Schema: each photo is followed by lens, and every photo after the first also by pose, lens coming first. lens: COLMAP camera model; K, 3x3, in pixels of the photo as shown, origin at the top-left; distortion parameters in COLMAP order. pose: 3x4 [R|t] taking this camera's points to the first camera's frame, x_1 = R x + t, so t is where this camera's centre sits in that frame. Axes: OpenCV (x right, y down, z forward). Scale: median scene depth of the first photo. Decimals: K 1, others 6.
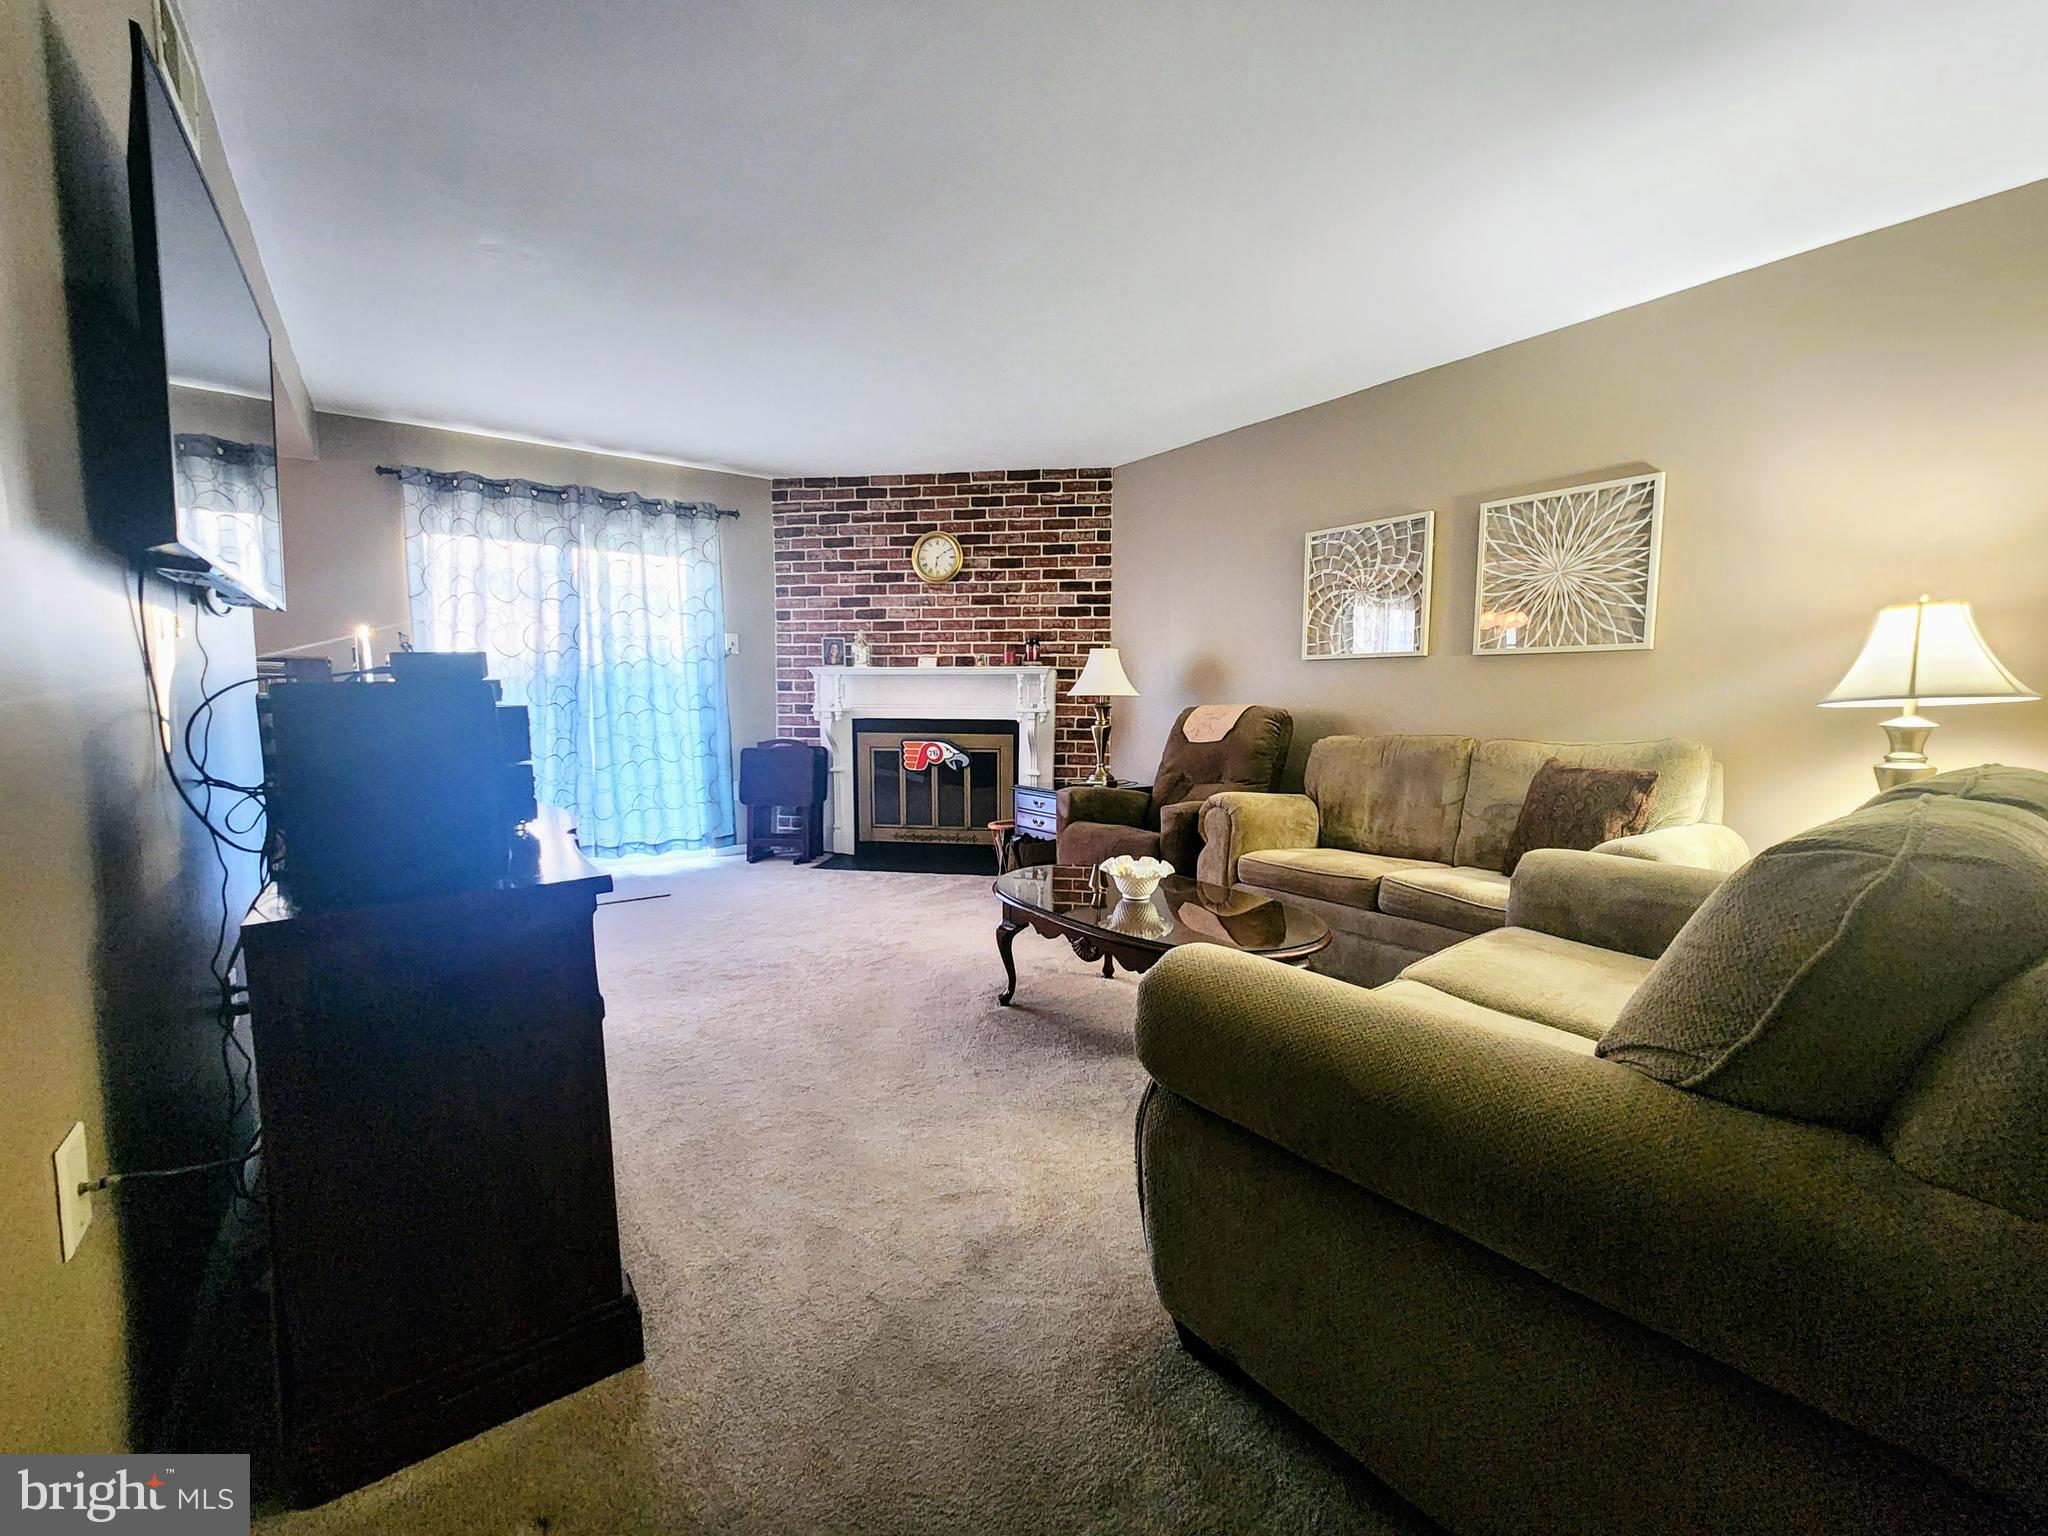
lens RADIAL K [[822.4, 0, 1024.0], [0, 822.4, 768.0], [0, 0, 1]] dist [0.003205, 0.000834]
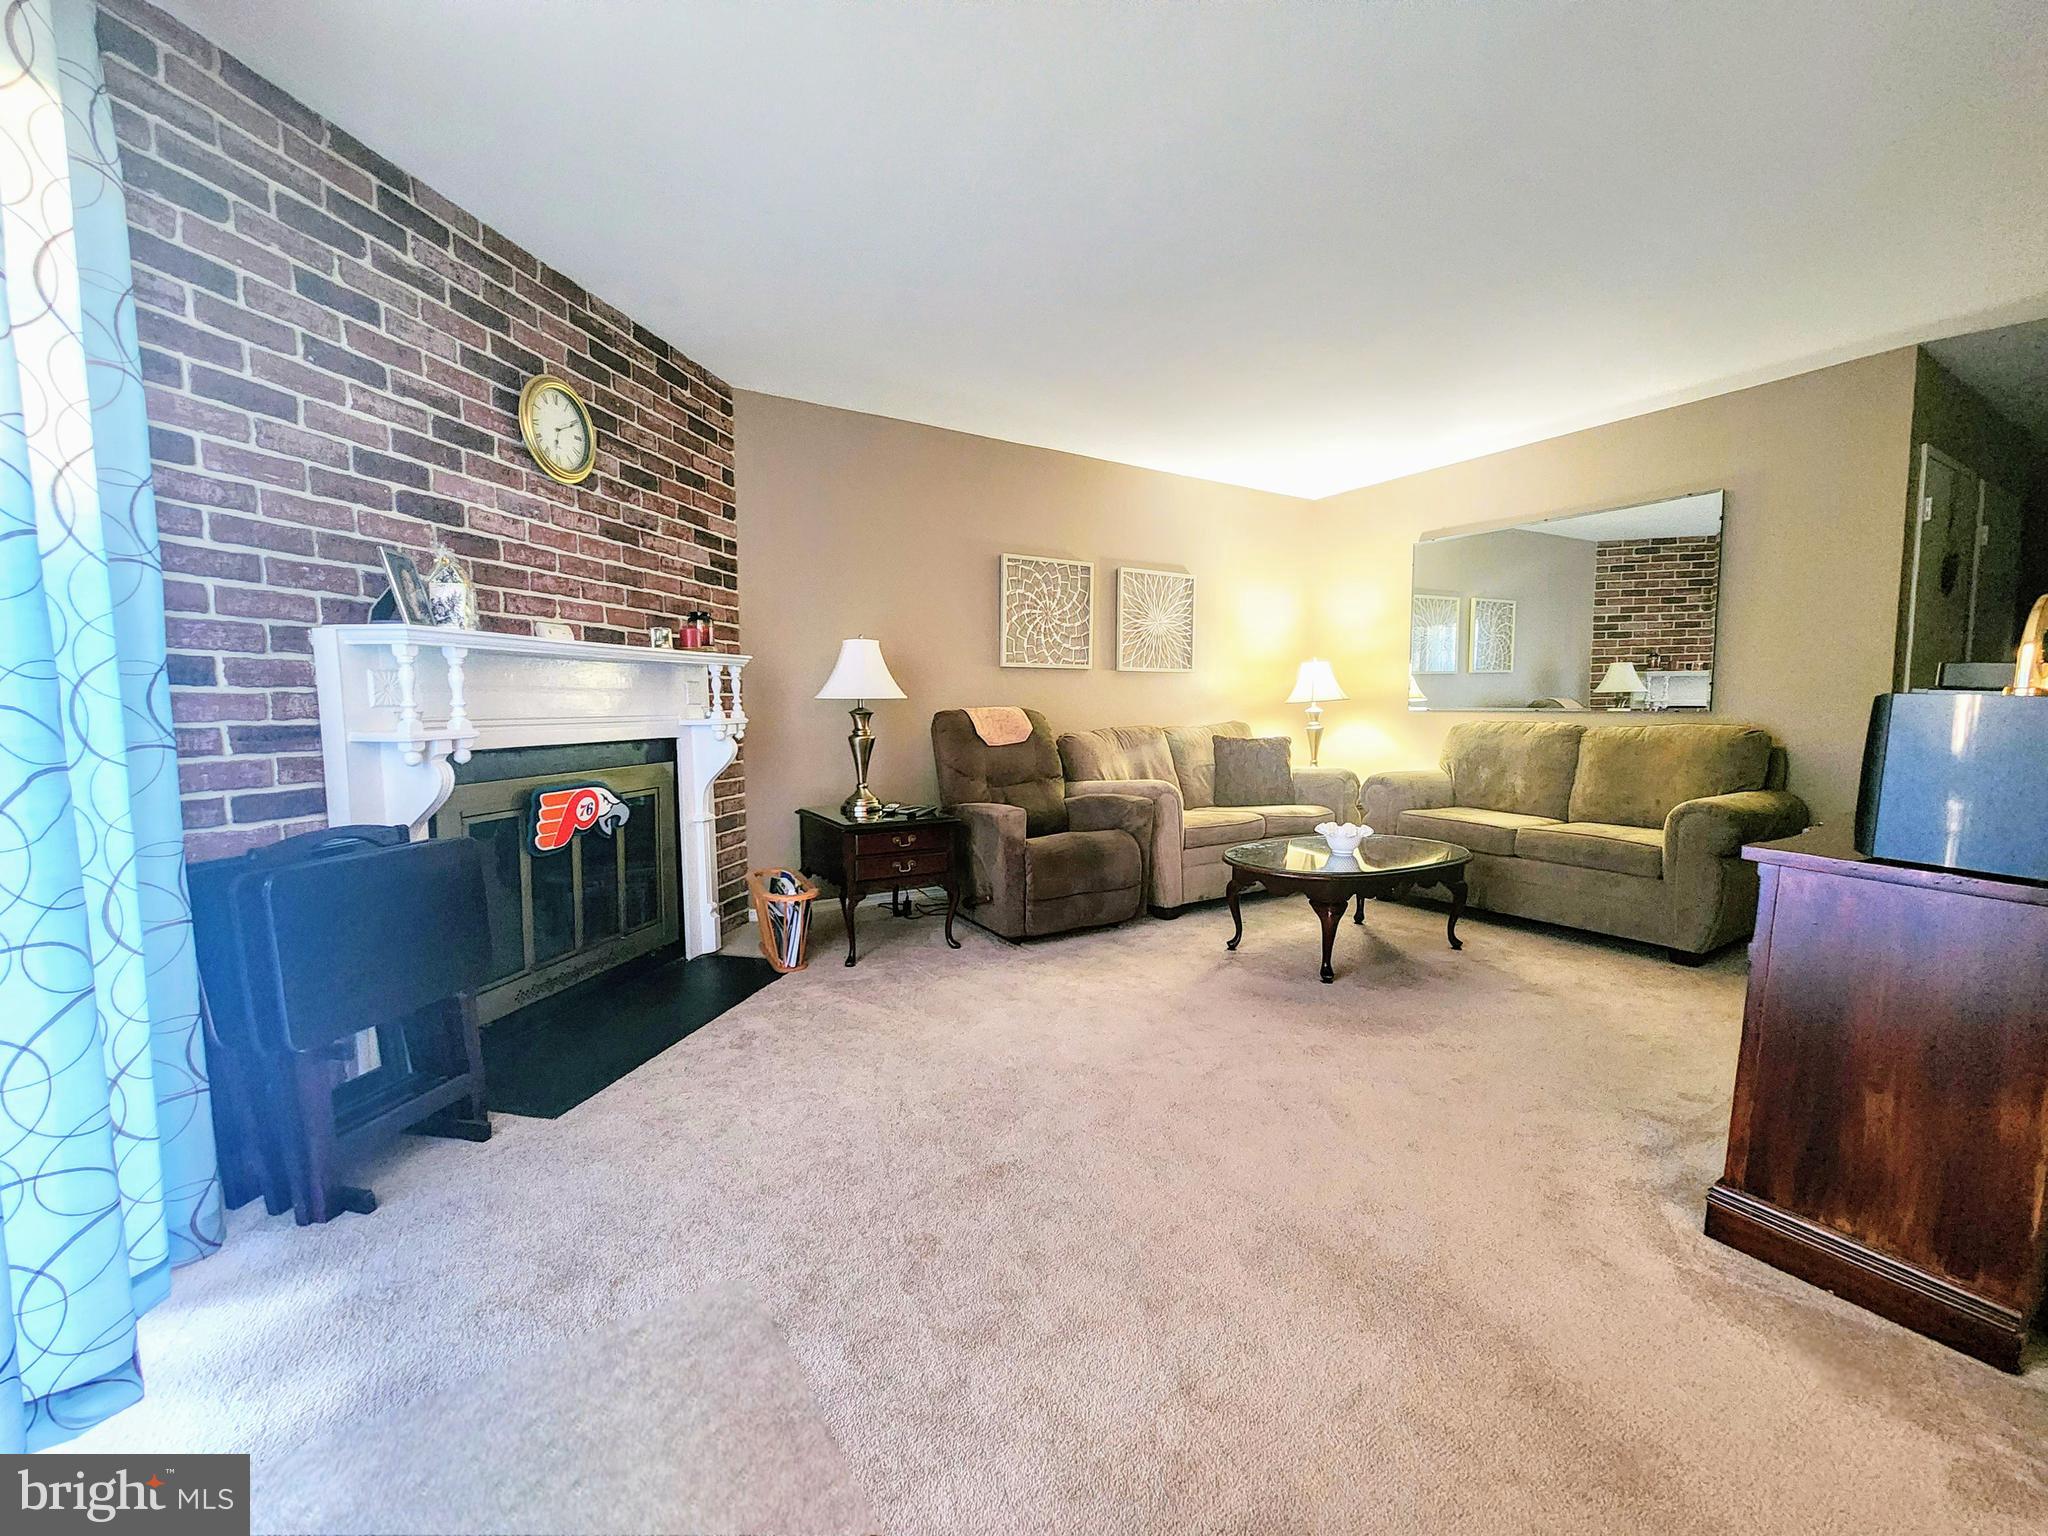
lens RADIAL K [[822.4, 0, 1024.0], [0, 822.4, 768.0], [0, 0, 1]] dist [0.003205, 0.000834]
pose [[0.091881, -0.085935, 0.992055, -0.602795], [0.087253, 0.993132, 0.077947, -0.060735], [-0.991940, 0.079397, 0.098748, 0.673145]]
